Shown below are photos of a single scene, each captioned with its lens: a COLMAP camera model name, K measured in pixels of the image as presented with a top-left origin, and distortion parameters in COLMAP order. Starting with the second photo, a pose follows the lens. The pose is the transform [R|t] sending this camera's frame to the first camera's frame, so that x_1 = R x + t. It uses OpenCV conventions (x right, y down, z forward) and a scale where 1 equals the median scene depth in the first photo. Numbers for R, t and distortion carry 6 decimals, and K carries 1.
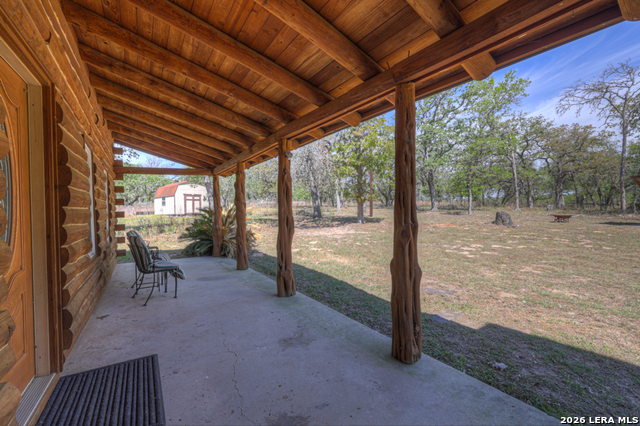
lens RADIAL K [[276.6, 0, 317.5], [0, 276.6, 206.8], [0, 0, 1]] dist [-0.040486, 0.018641]
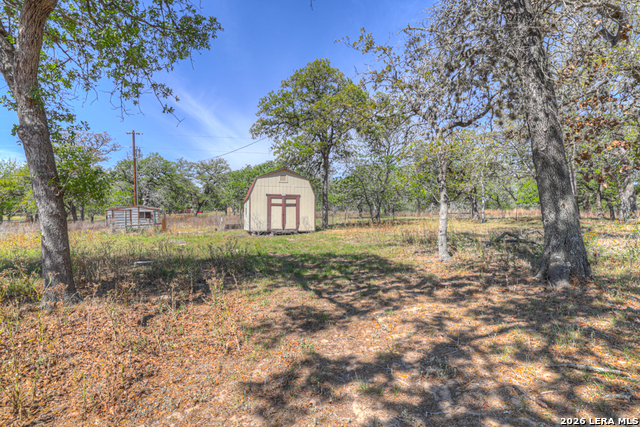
lens RADIAL K [[352.2, 0, 320.0], [0, 352.2, 213.5], [0, 0, 1]] dist [-0.001526, -0.000349]
pose [[0.825449, 0.006538, -0.564439, -0.002940], [-0.013080, 0.999886, -0.007548, -0.004412], [0.564325, 0.013613, 0.825440, 0.476518]]
